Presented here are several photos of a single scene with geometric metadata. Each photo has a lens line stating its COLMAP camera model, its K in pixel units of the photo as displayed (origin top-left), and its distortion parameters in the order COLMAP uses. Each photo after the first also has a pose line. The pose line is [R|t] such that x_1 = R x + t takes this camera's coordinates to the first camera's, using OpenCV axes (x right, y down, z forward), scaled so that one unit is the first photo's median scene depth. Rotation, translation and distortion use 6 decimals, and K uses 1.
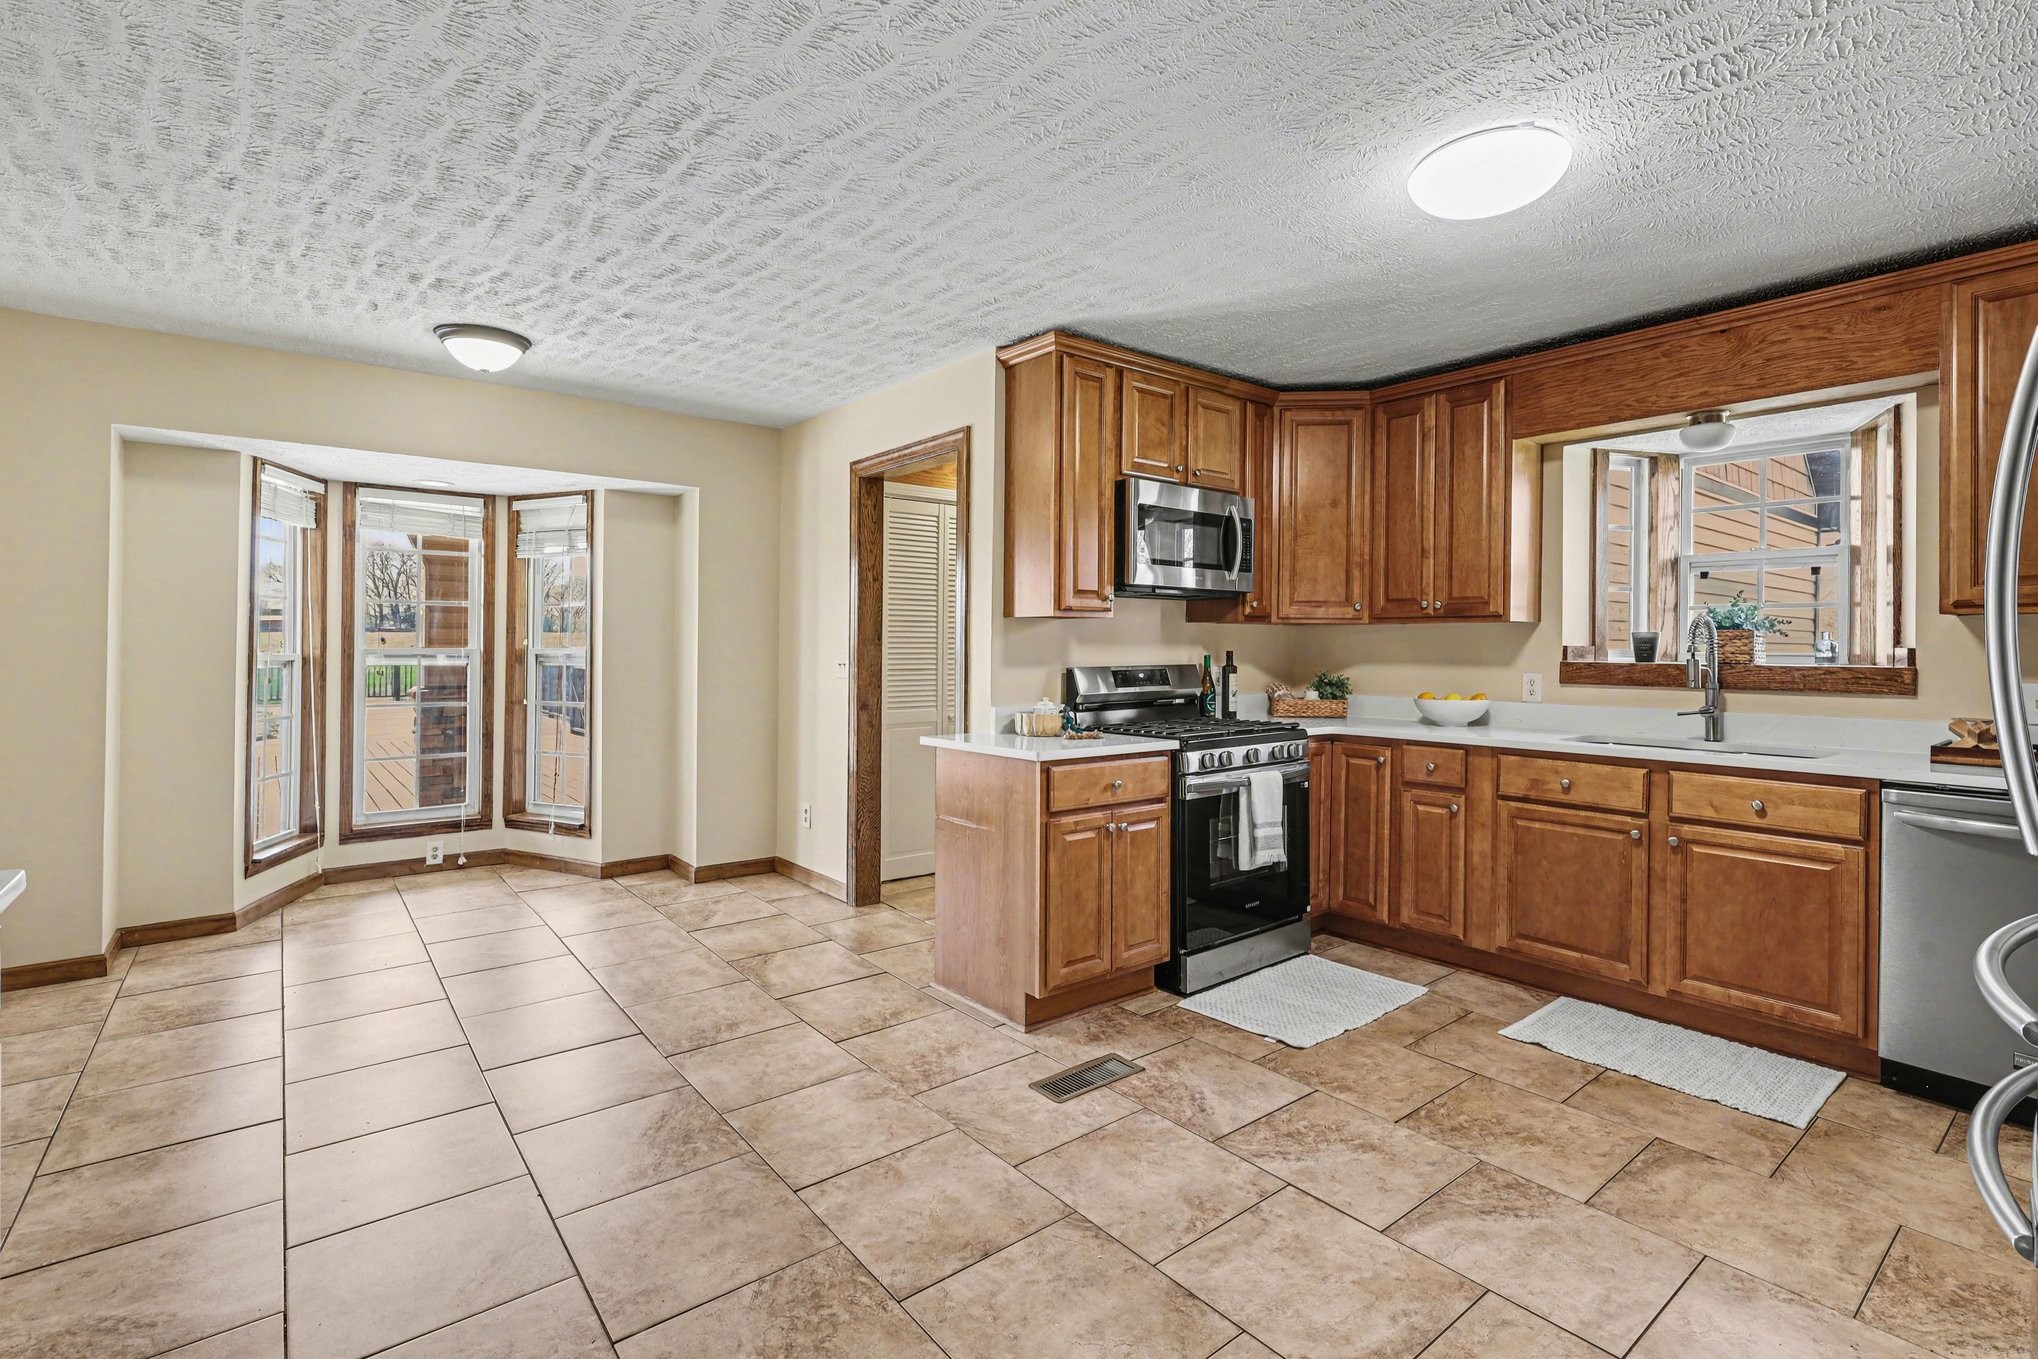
lens RADIAL K [[932.1, 0, 1021.4], [0, 932.1, 652.4], [0, 0, 1]] dist [0.004495, 0.000349]
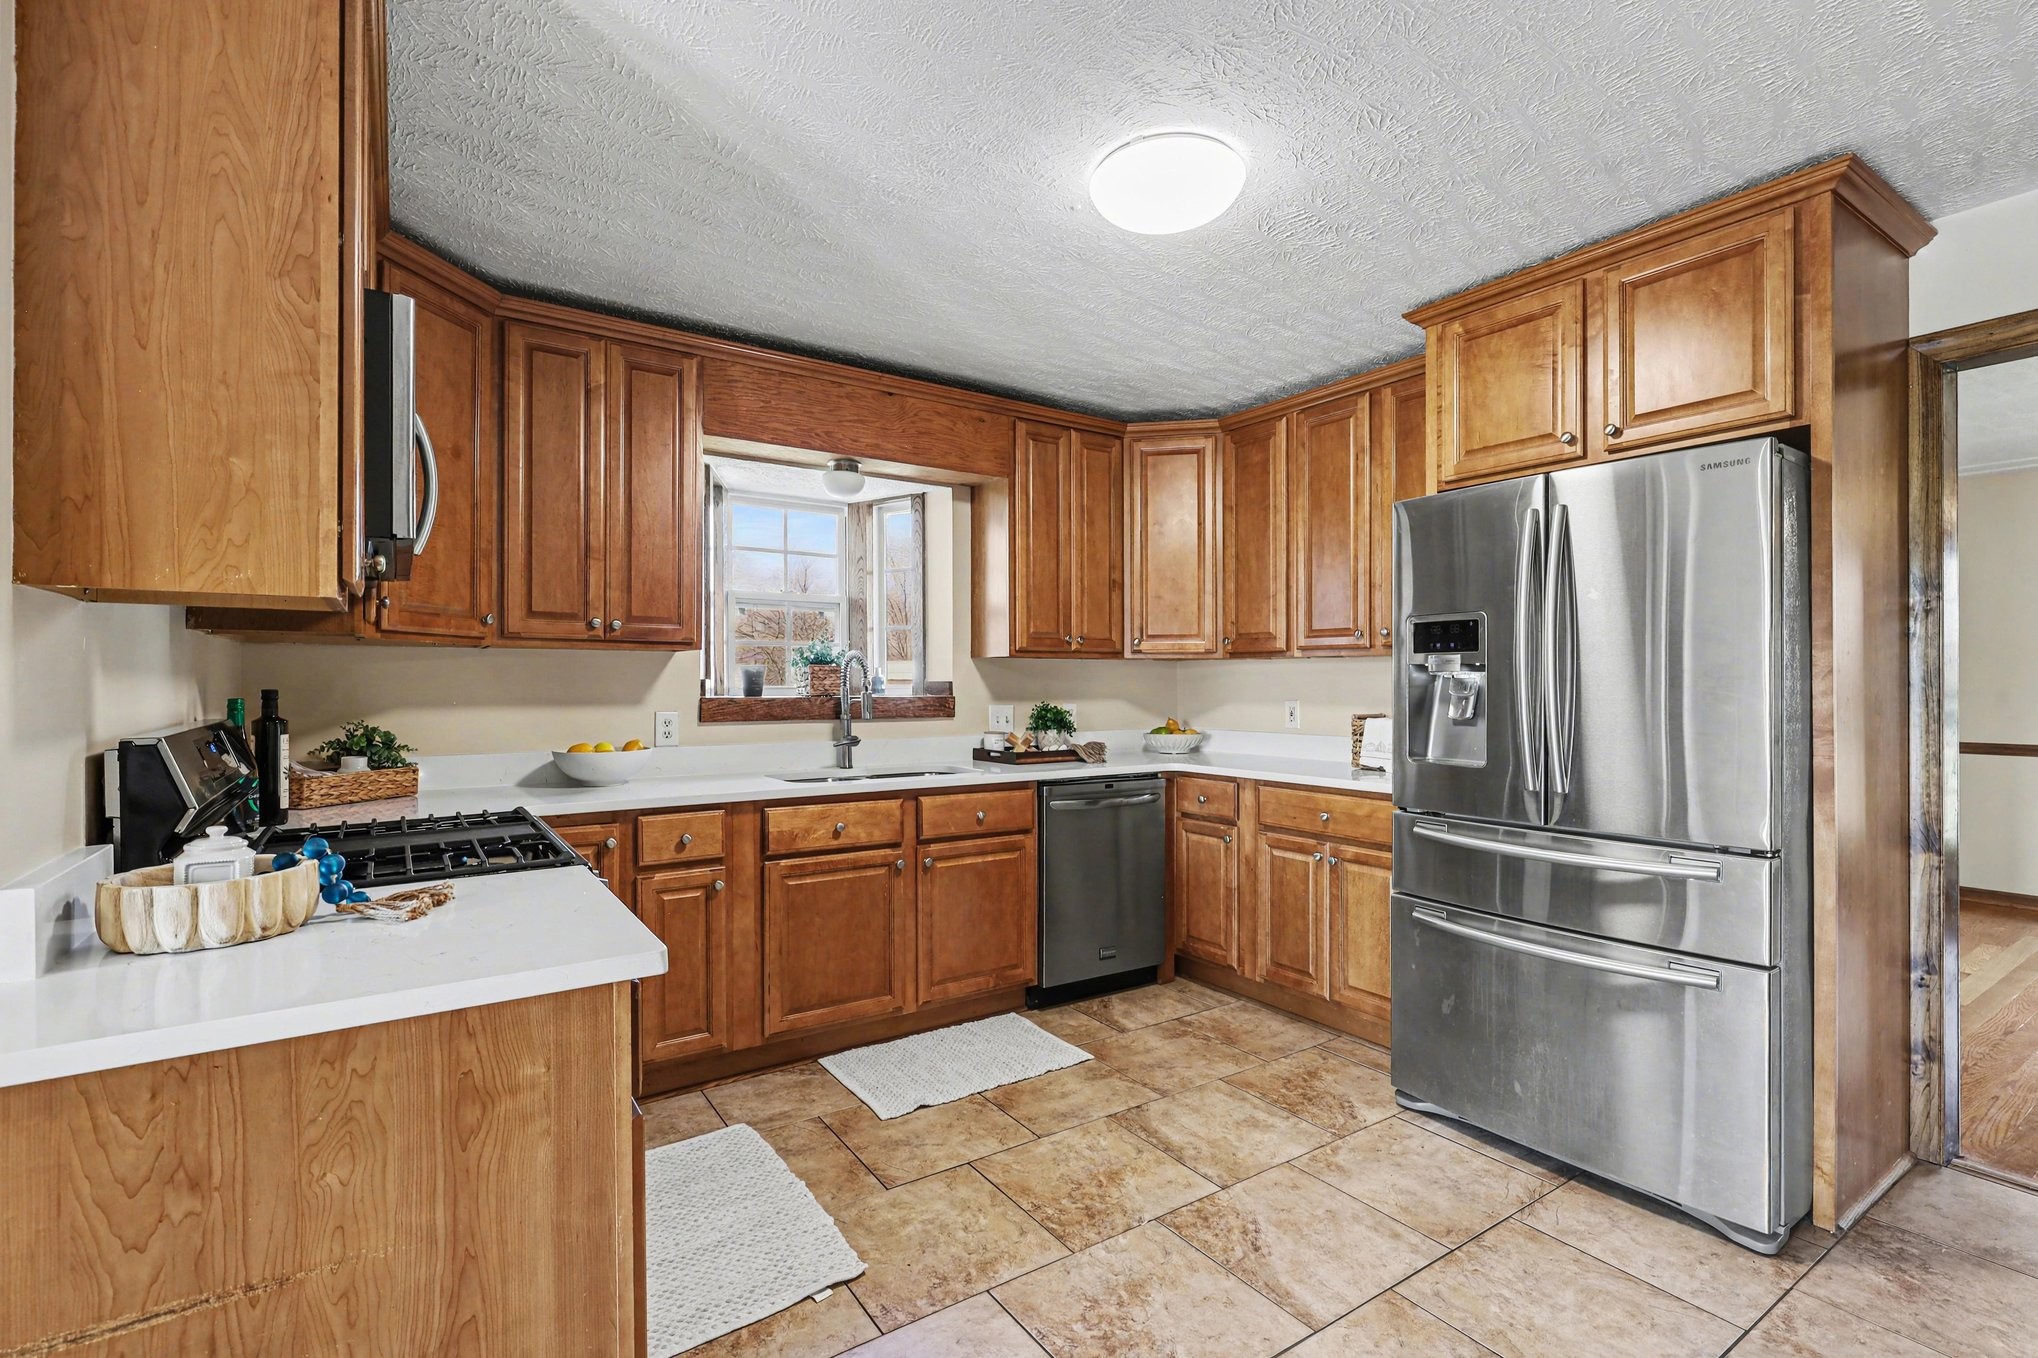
lens RADIAL K [[932.1, 0, 1013.2], [0, 932.1, 686.3], [0, 0, 1]] dist [0.004495, 0.000349]
pose [[0.082550, -0.010088, 0.996536, -0.358526], [0.003473, 0.999946, 0.009835, -0.010673], [-0.996581, 0.002649, 0.082580, 0.811130]]
